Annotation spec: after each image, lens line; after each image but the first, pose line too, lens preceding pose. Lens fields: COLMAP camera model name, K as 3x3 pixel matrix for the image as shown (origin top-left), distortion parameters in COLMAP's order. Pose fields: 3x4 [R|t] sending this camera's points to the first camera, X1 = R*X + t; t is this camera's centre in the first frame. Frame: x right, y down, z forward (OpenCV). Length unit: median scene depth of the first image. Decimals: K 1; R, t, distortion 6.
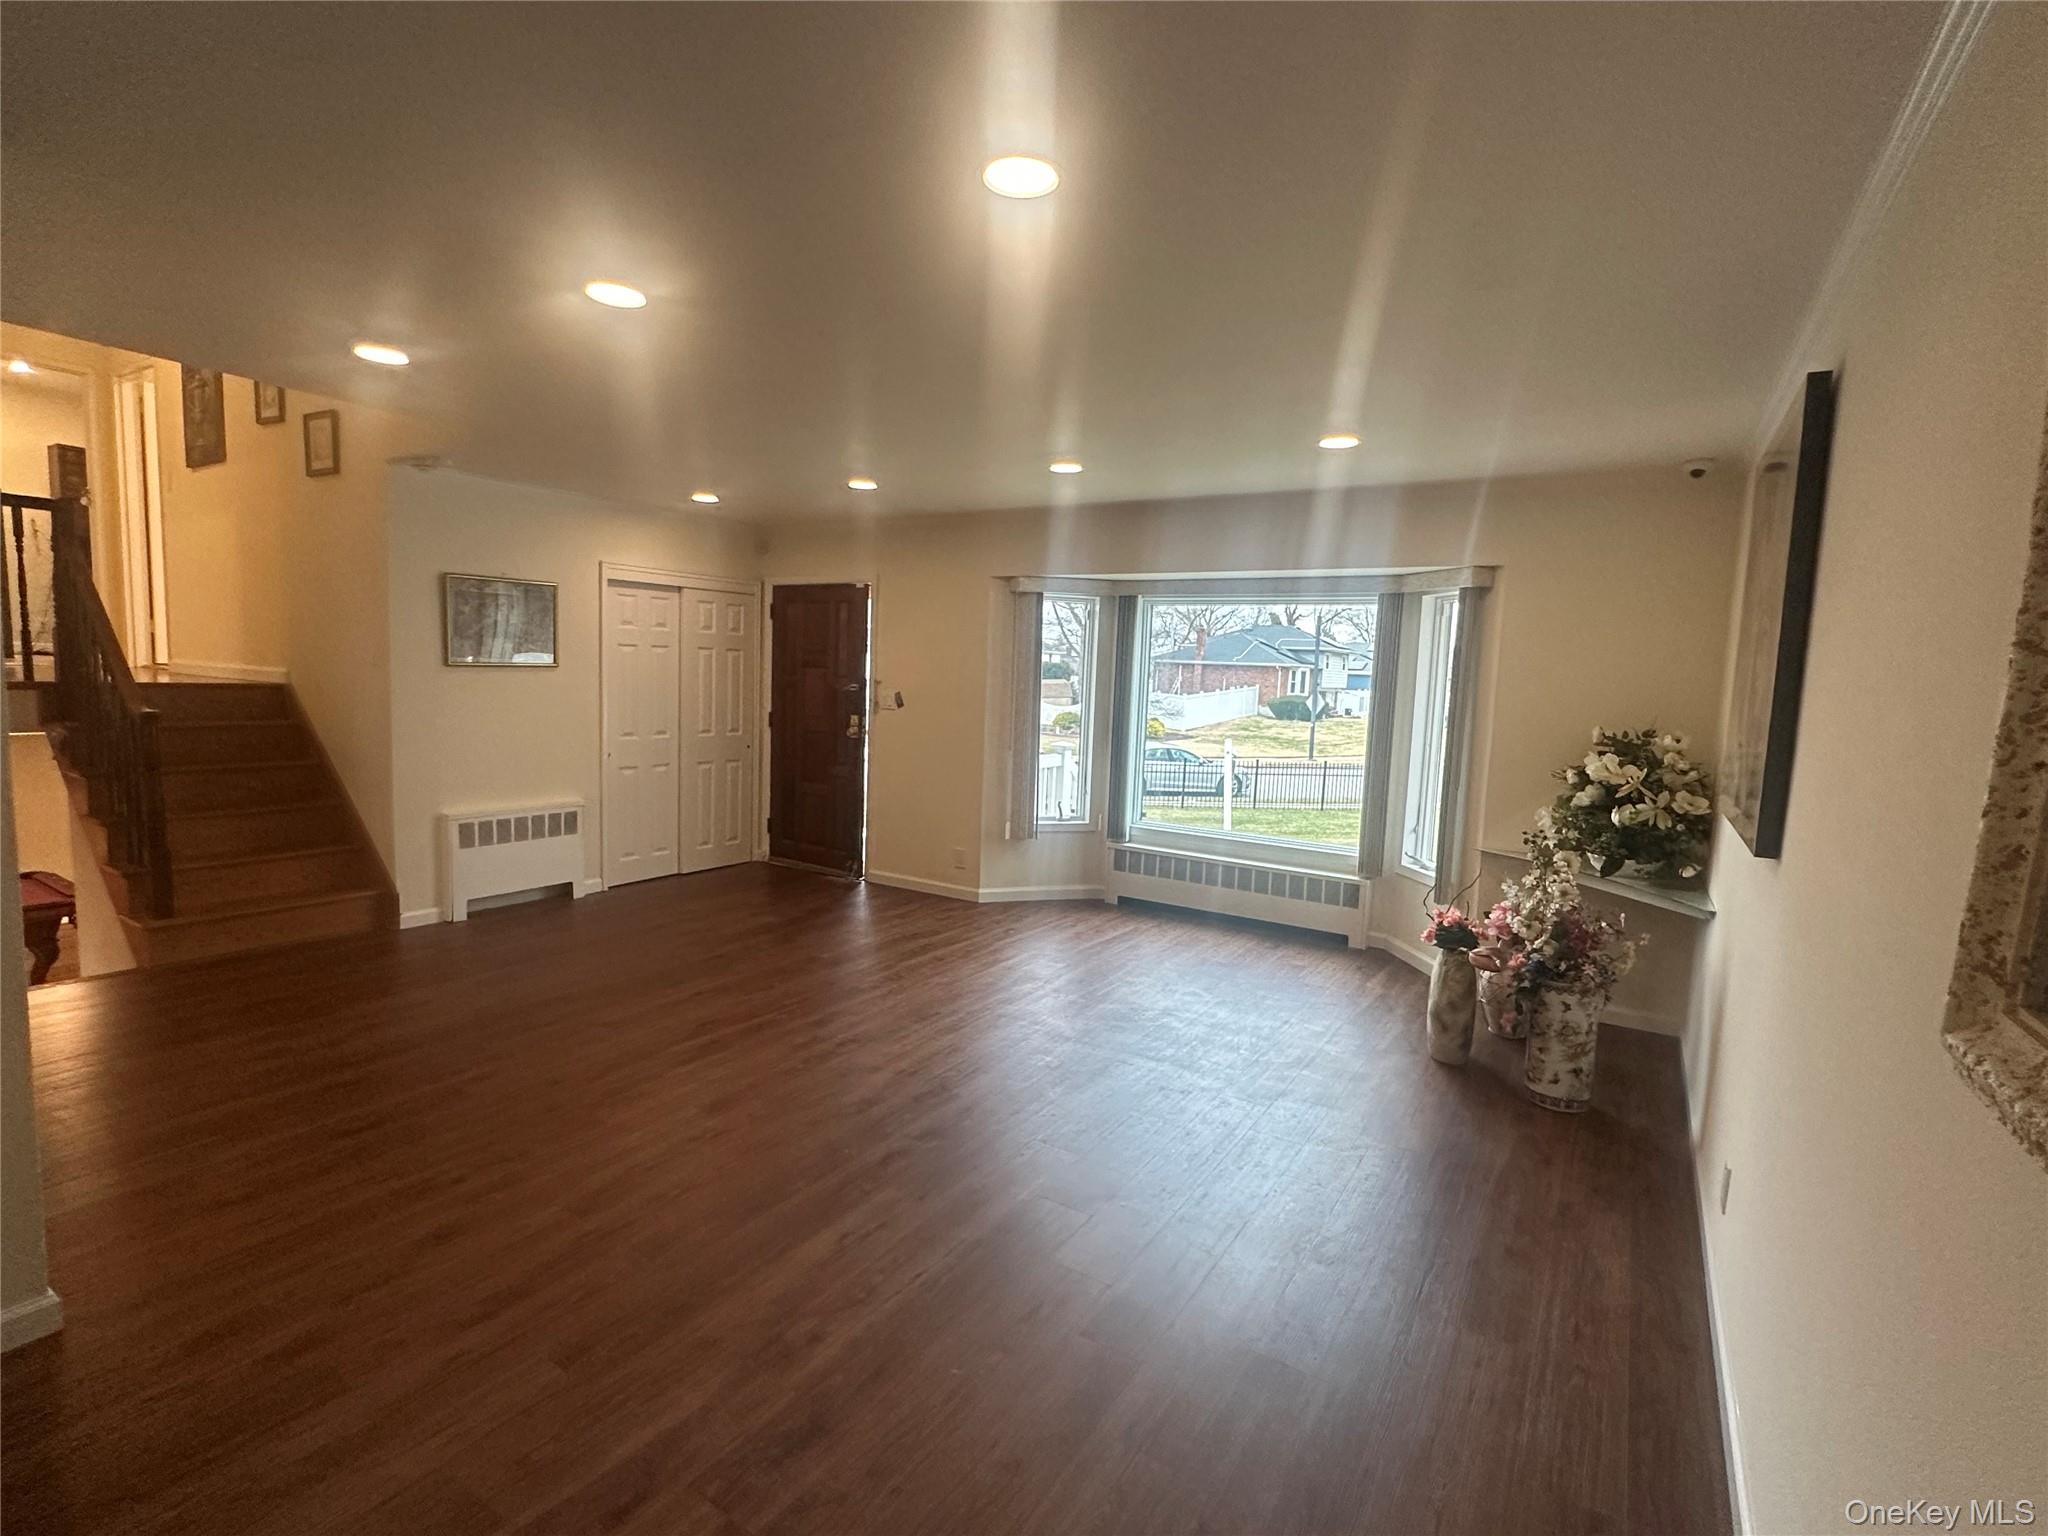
lens RADIAL K [[958.2, 0, 1031.4], [0, 958.2, 763.5], [0, 0, 1]] dist [-0.001294, 0.001277]
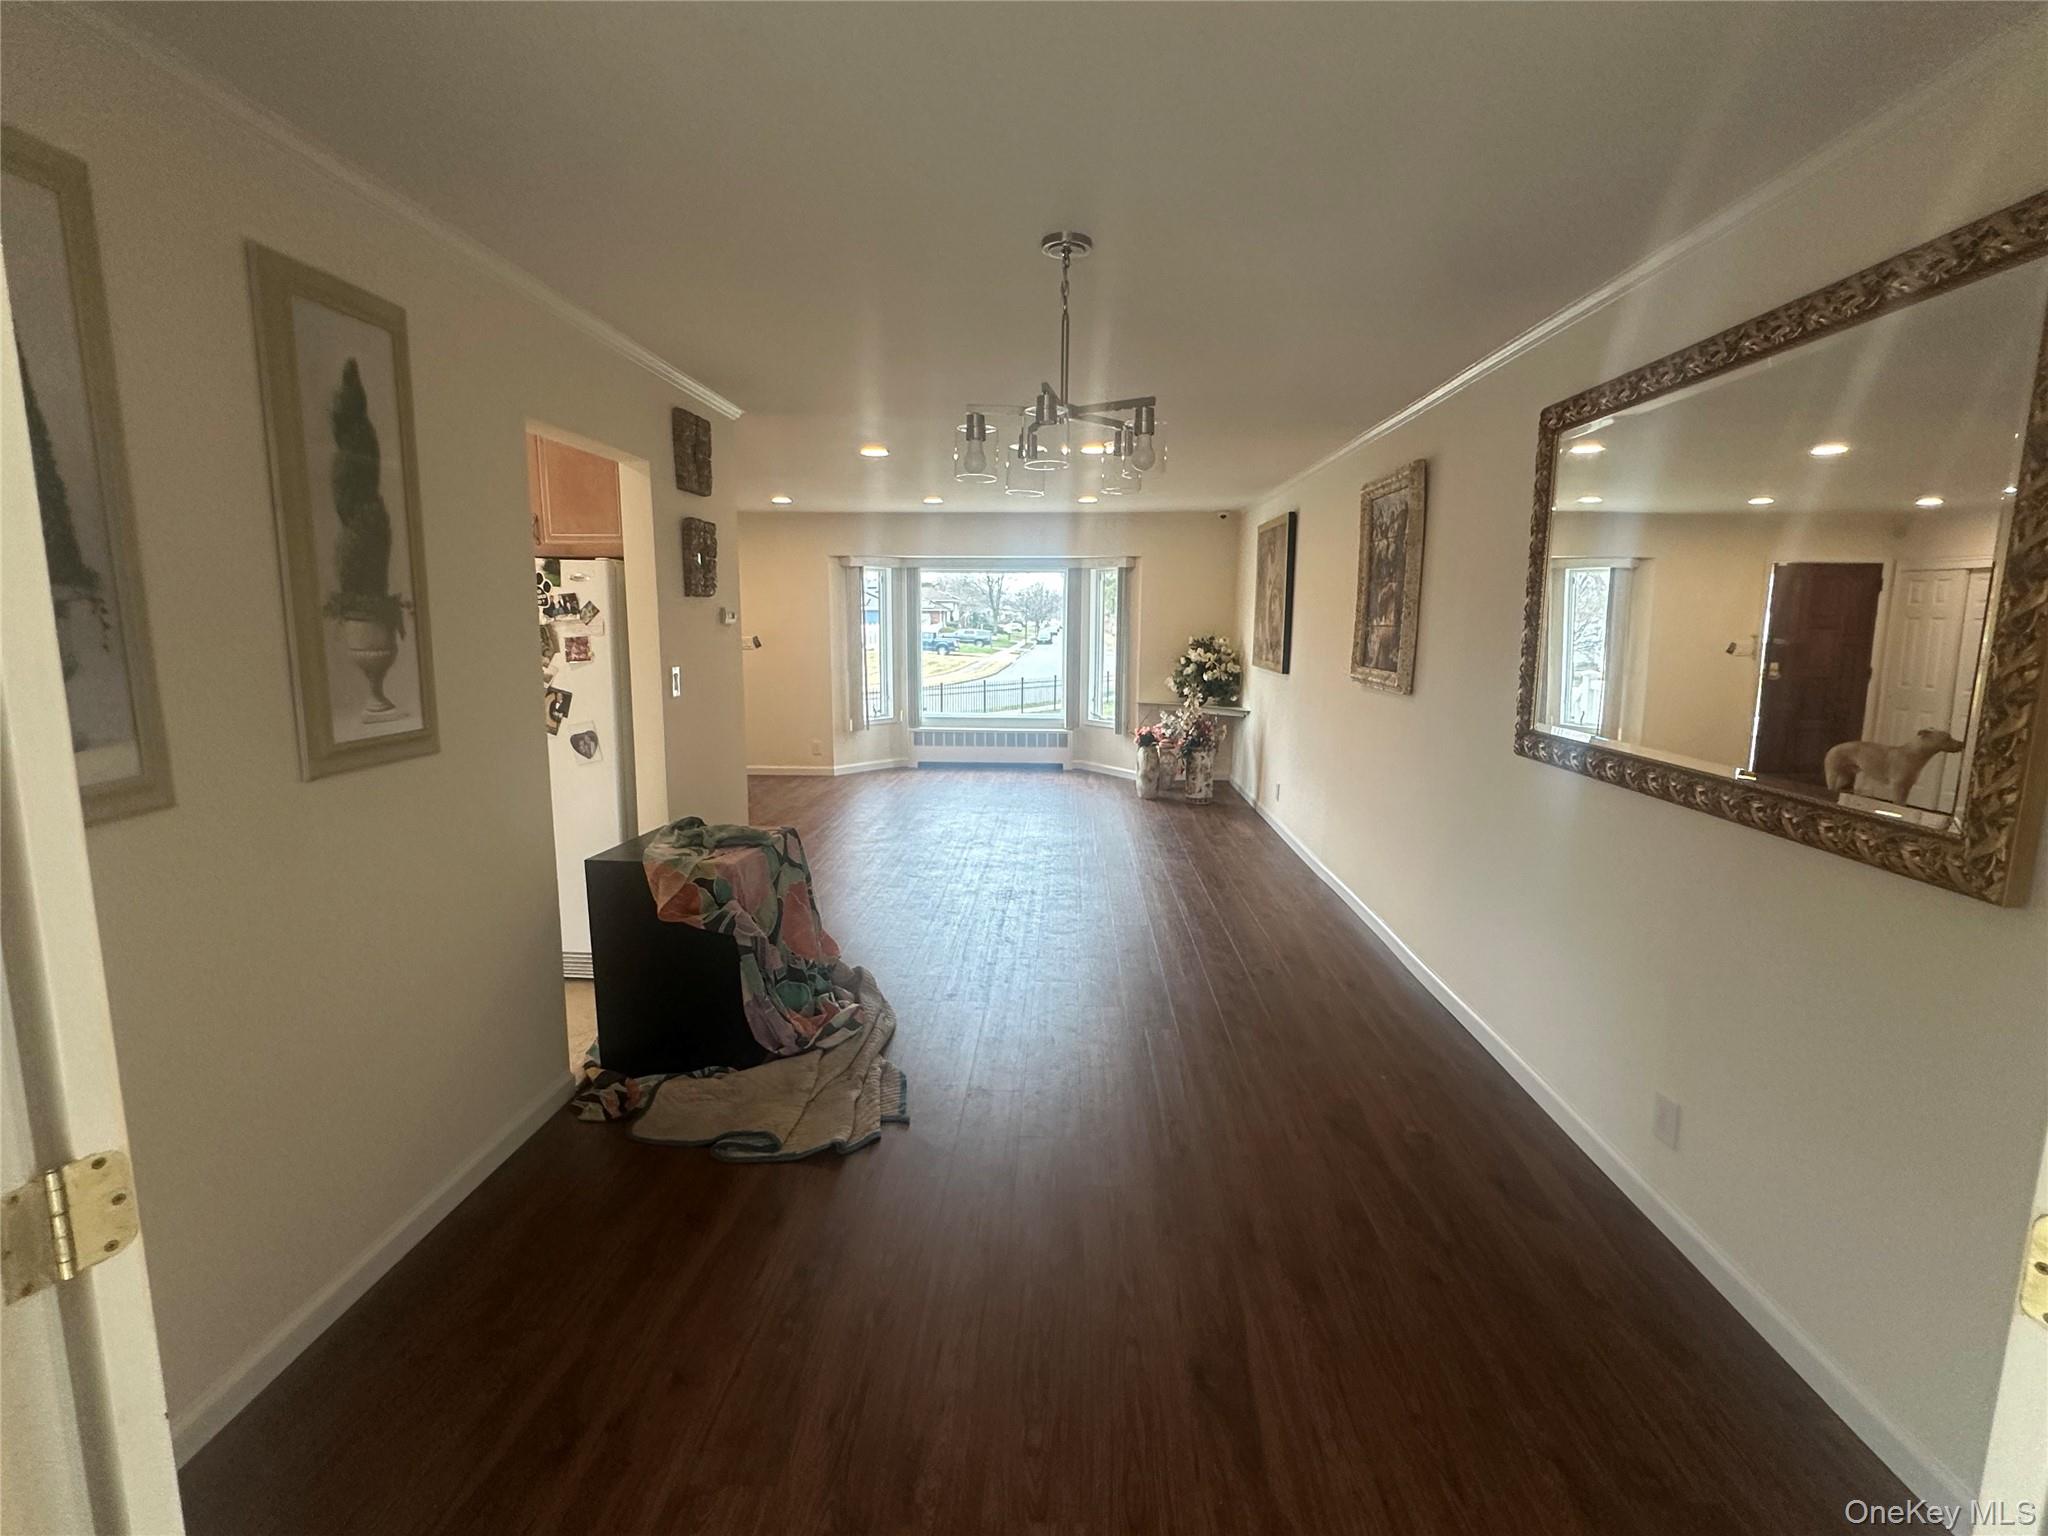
lens RADIAL K [[958.2, 0, 1008.2], [0, 958.2, 760.8], [0, 0, 1]] dist [-0.001294, 0.001277]
pose [[0.874413, -0.102971, 0.474130, -0.764567], [0.074716, 0.994141, 0.078112, 0.038238], [-0.479395, -0.032877, 0.876983, -0.644180]]
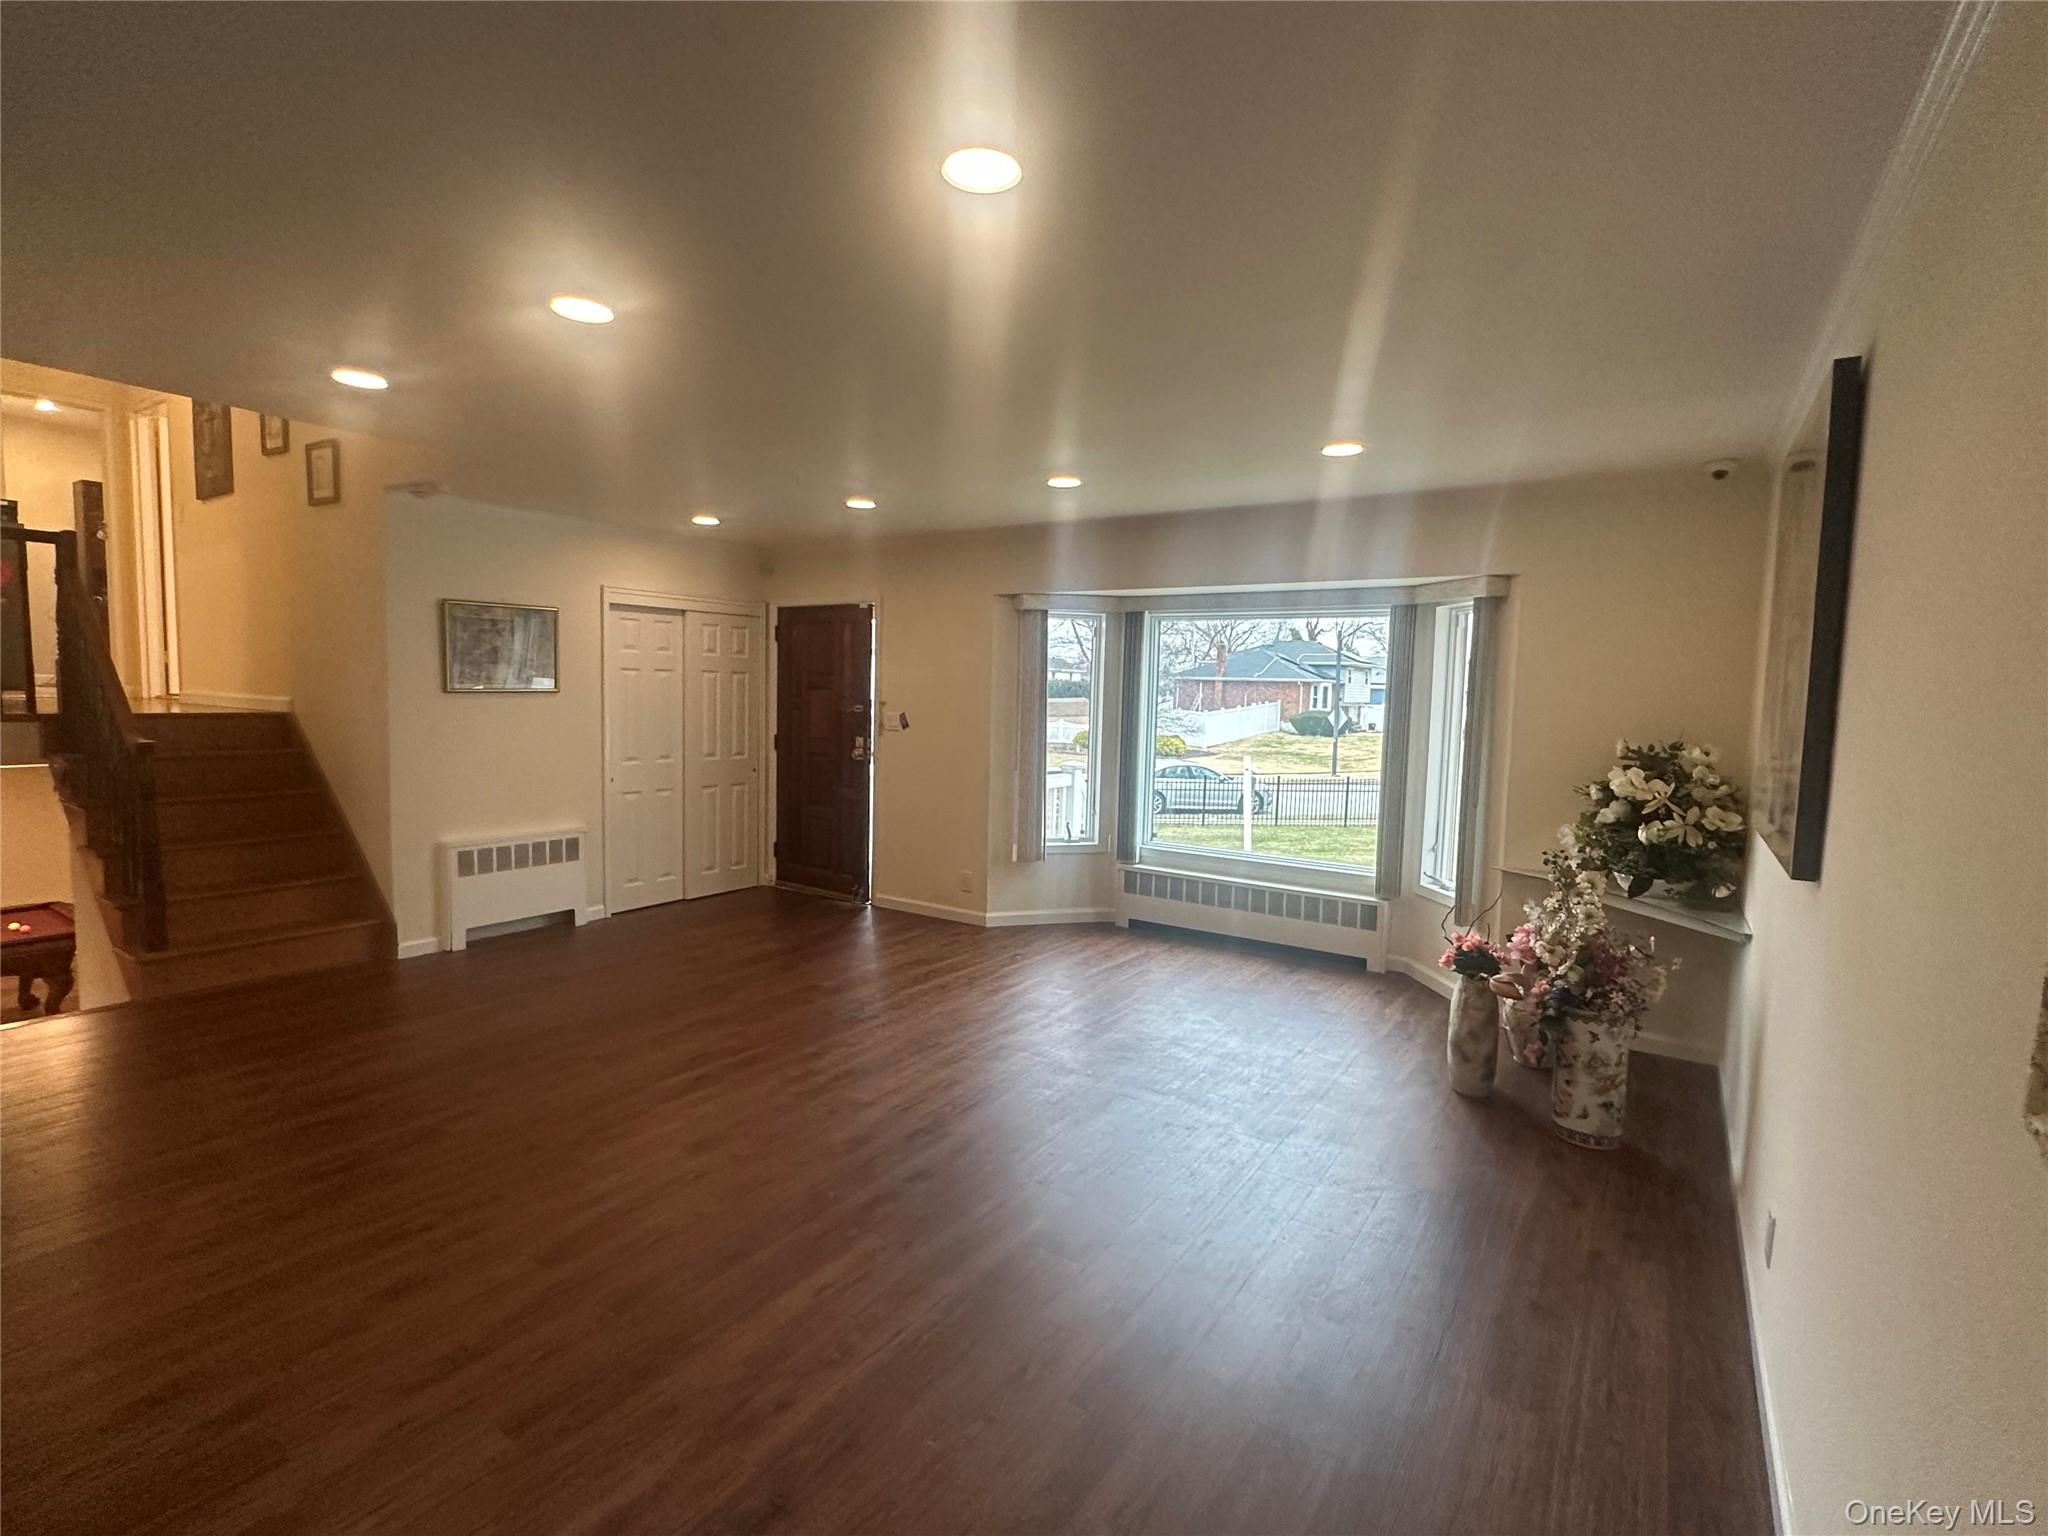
lens RADIAL K [[958.2, 0, 1030.5], [0, 958.2, 760.7], [0, 0, 1]] dist [-0.001294, 0.001277]
pose [[0.999639, -0.011728, -0.024172, 0.023517], [0.011179, 0.999679, -0.022725, -0.002409], [0.024431, 0.022447, 0.999449, 0.029273]]
